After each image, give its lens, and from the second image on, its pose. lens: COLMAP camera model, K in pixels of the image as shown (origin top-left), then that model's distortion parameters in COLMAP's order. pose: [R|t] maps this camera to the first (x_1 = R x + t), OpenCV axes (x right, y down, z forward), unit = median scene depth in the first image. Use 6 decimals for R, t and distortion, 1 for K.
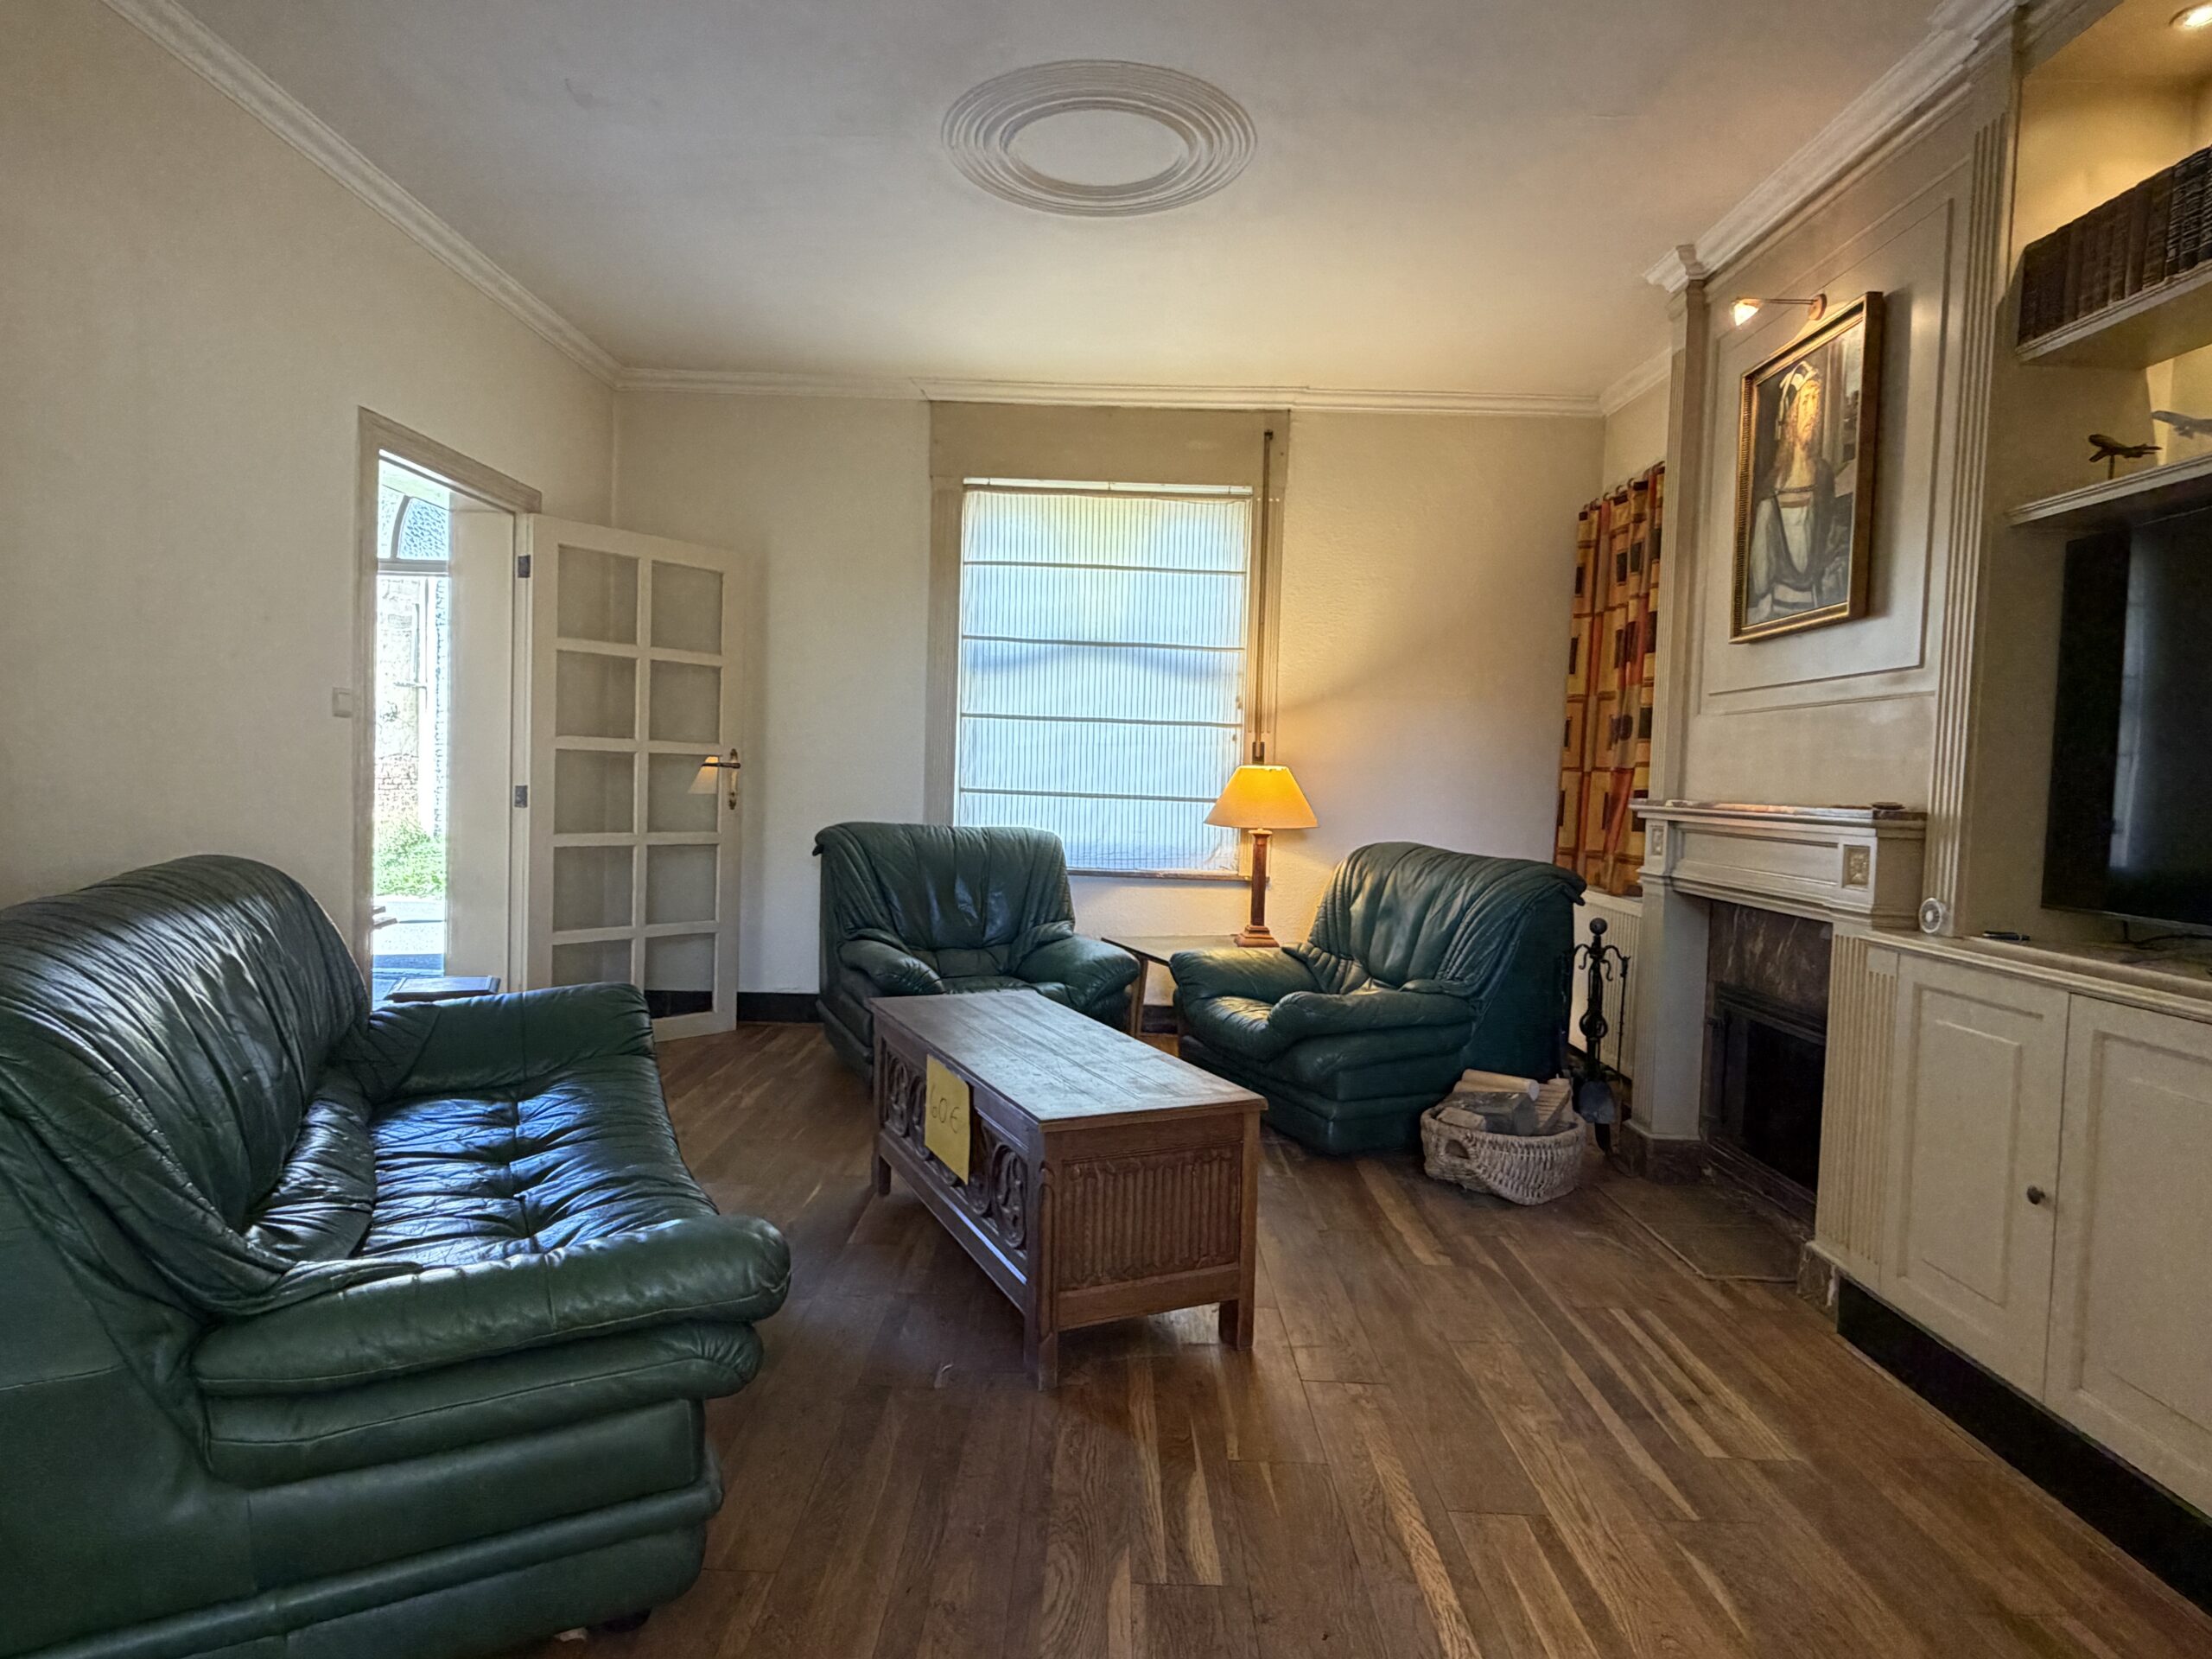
lens RADIAL K [[1259.2, 0, 1099.5], [0, 1259.2, 828.6], [0, 0, 1]] dist [0.000637, 0.002506]
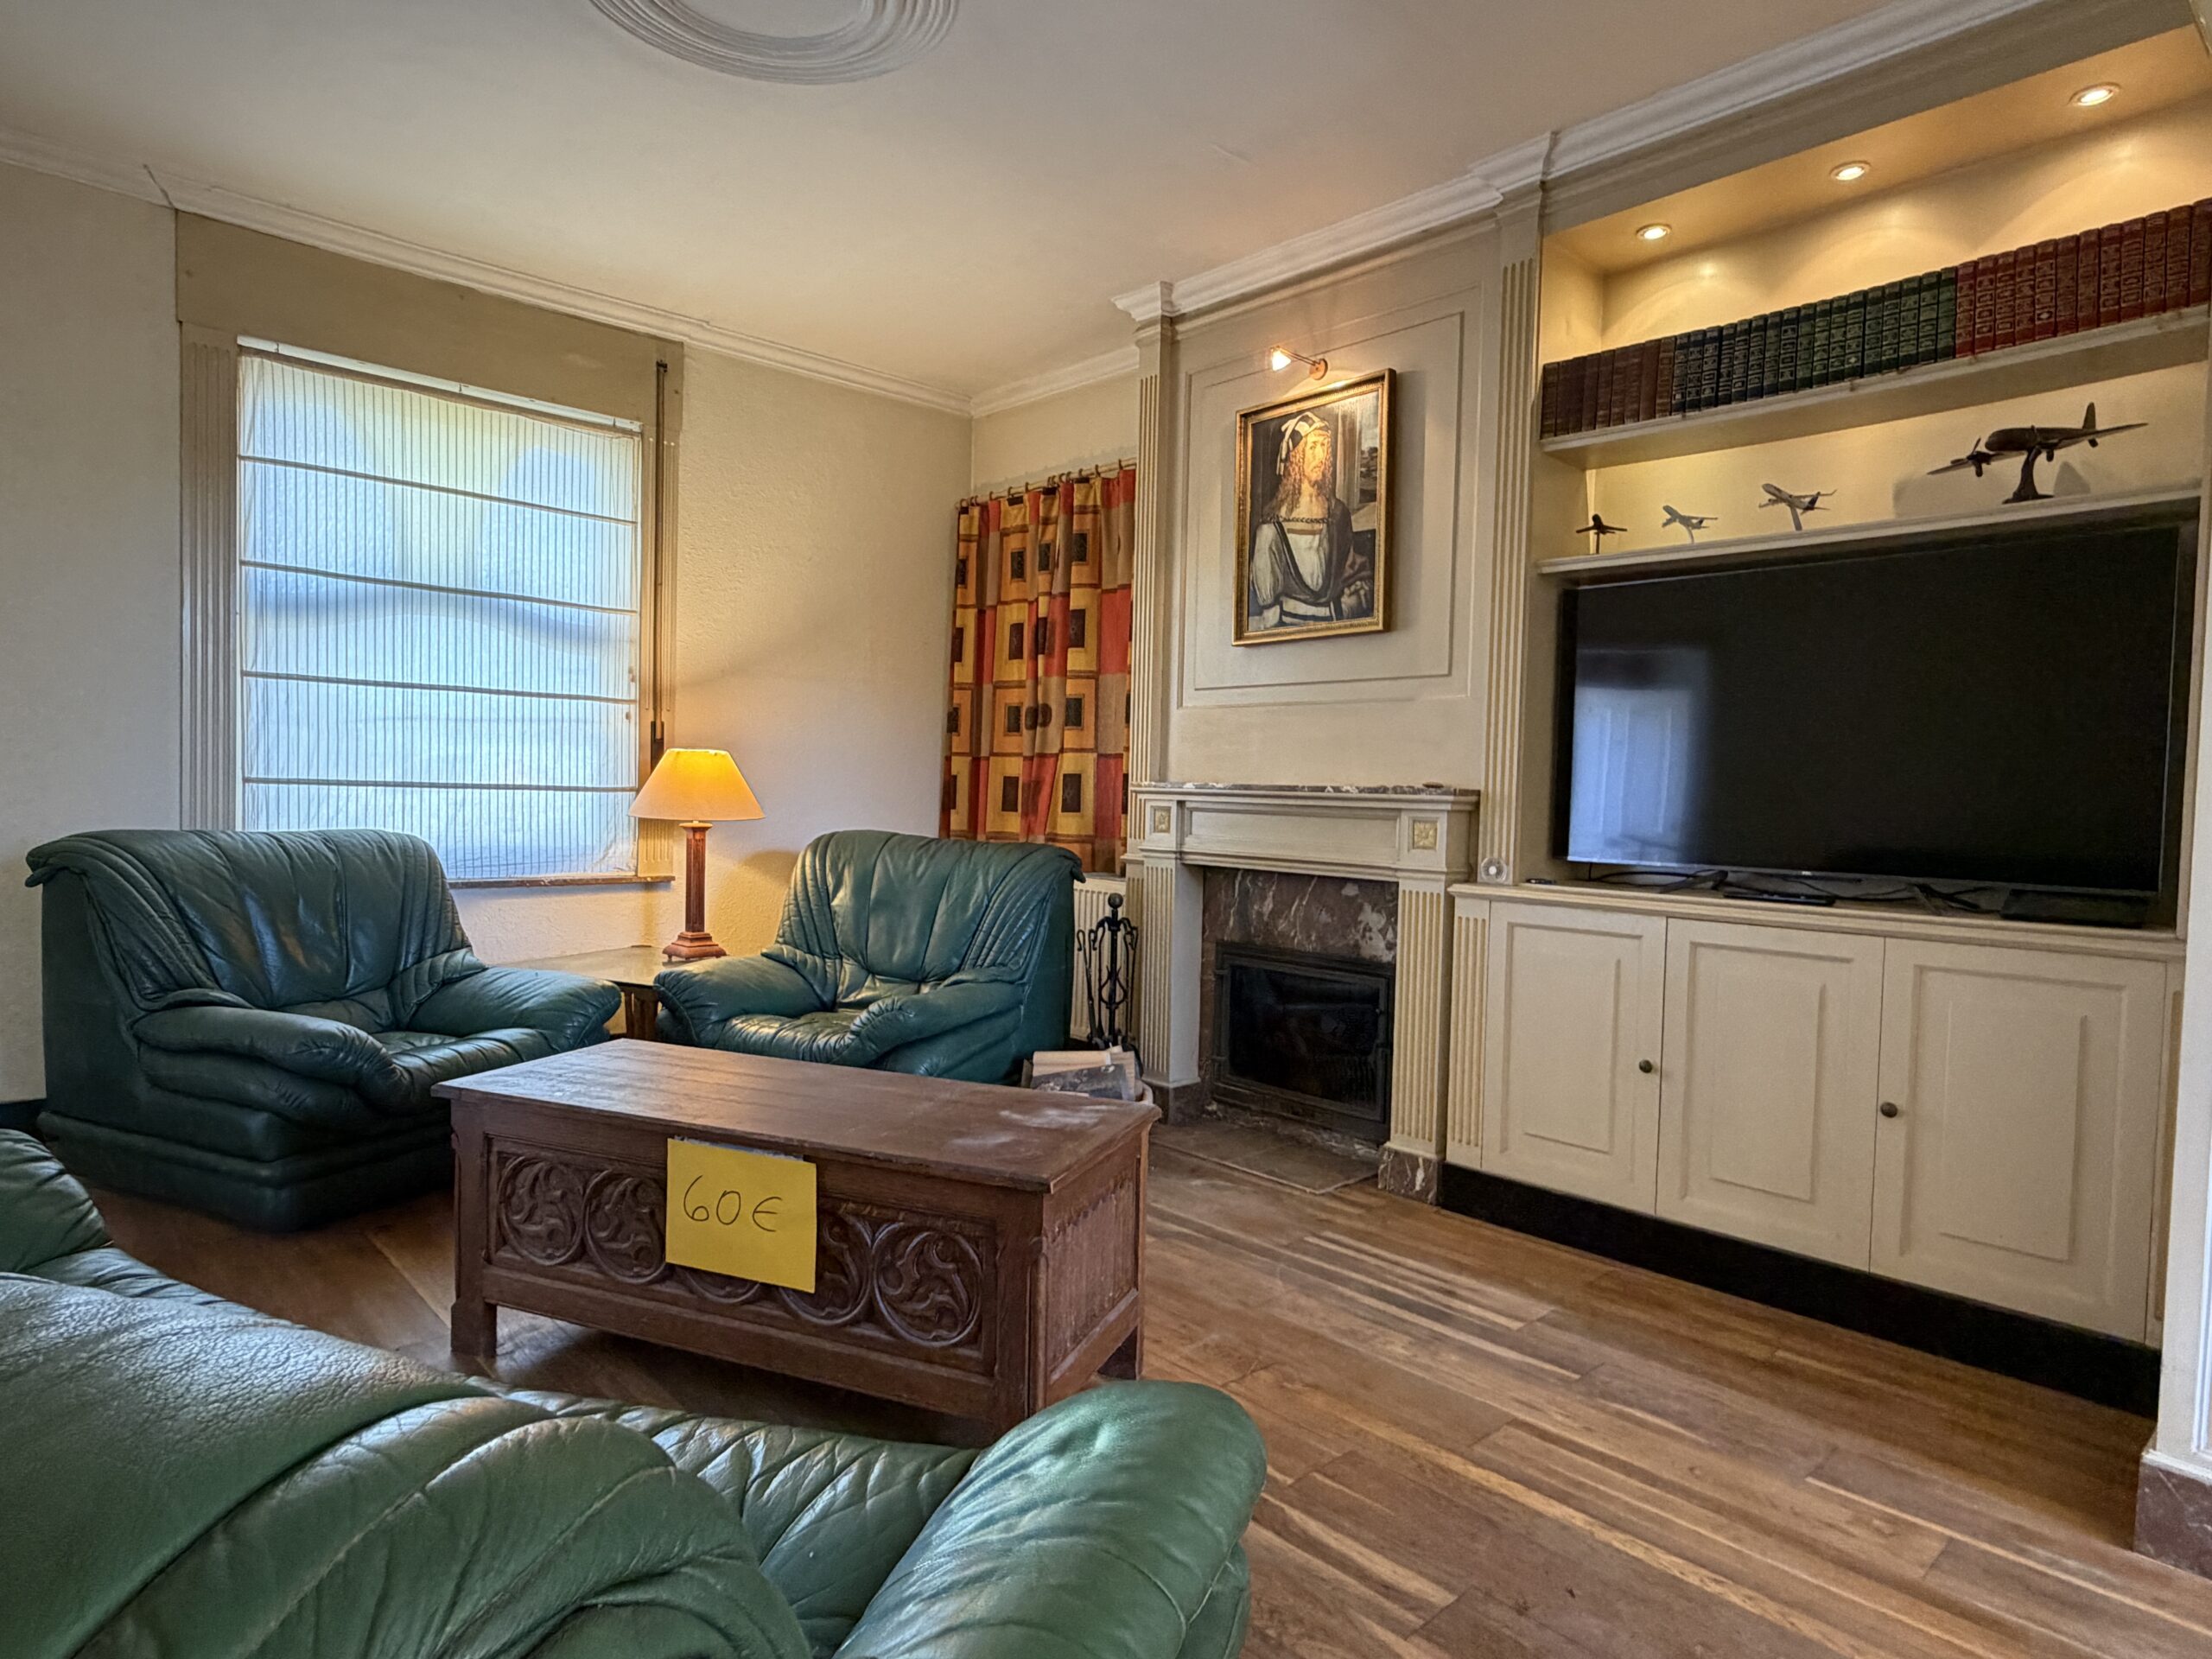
lens RADIAL K [[1259.2, 0, 1104.3], [0, 1259.2, 831.4], [0, 0, 1]] dist [0.000637, 0.002506]
pose [[0.730611, -0.038260, 0.681721, -0.351225], [0.027852, 0.999268, 0.026233, -0.010465], [-0.682225, -0.000179, 0.731142, 0.226284]]
